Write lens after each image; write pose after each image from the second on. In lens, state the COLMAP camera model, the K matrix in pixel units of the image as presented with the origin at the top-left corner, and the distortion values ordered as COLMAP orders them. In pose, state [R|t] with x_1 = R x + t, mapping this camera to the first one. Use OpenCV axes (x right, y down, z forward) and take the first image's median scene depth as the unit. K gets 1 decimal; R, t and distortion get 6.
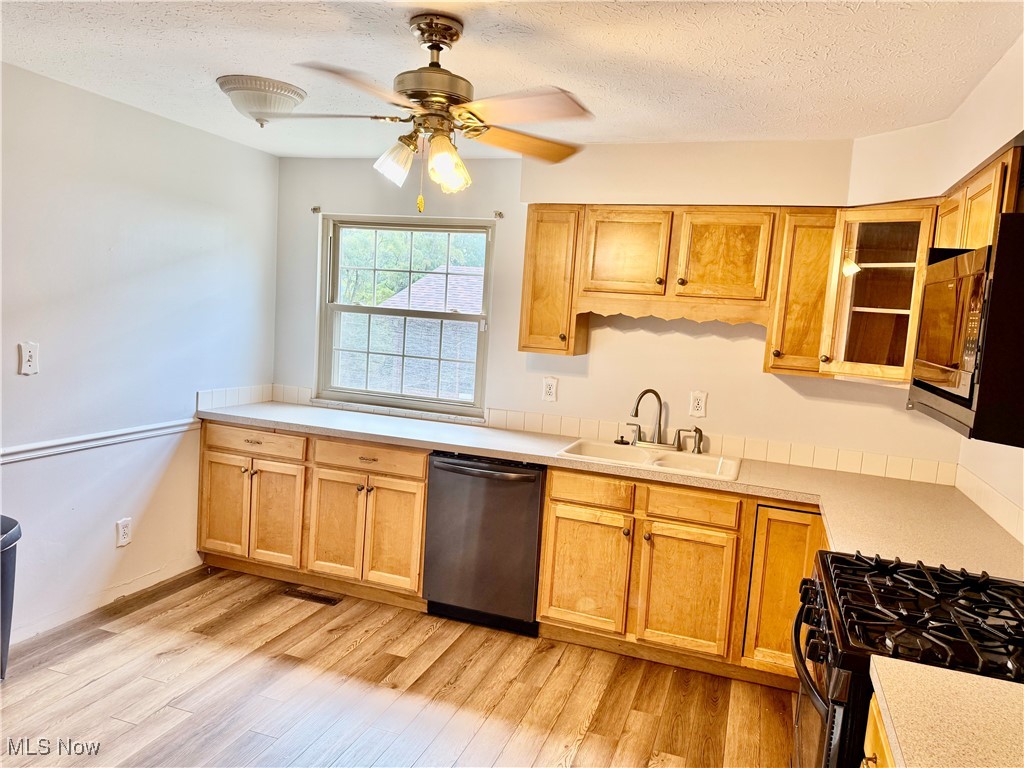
lens RADIAL K [[730.3, 0, 512.0], [0, 730.3, 384.0], [0, 0, 1]] dist [0.118809, -0.179442]
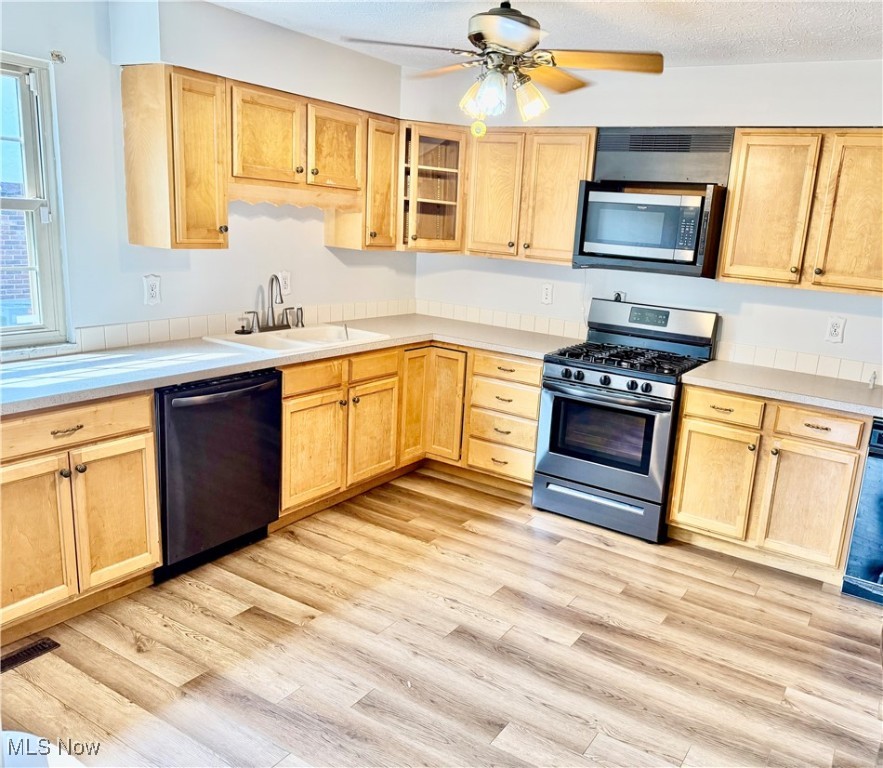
lens RADIAL K [[734.6, 0, 525.0], [0, 734.6, 384.5], [0, 0, 1]] dist [0.170371, -0.175192]
pose [[0.184074, -0.273247, 0.944168, -0.857233], [0.042193, 0.961893, 0.270151, -0.124962], [-0.982006, -0.009890, 0.188589, 0.486421]]
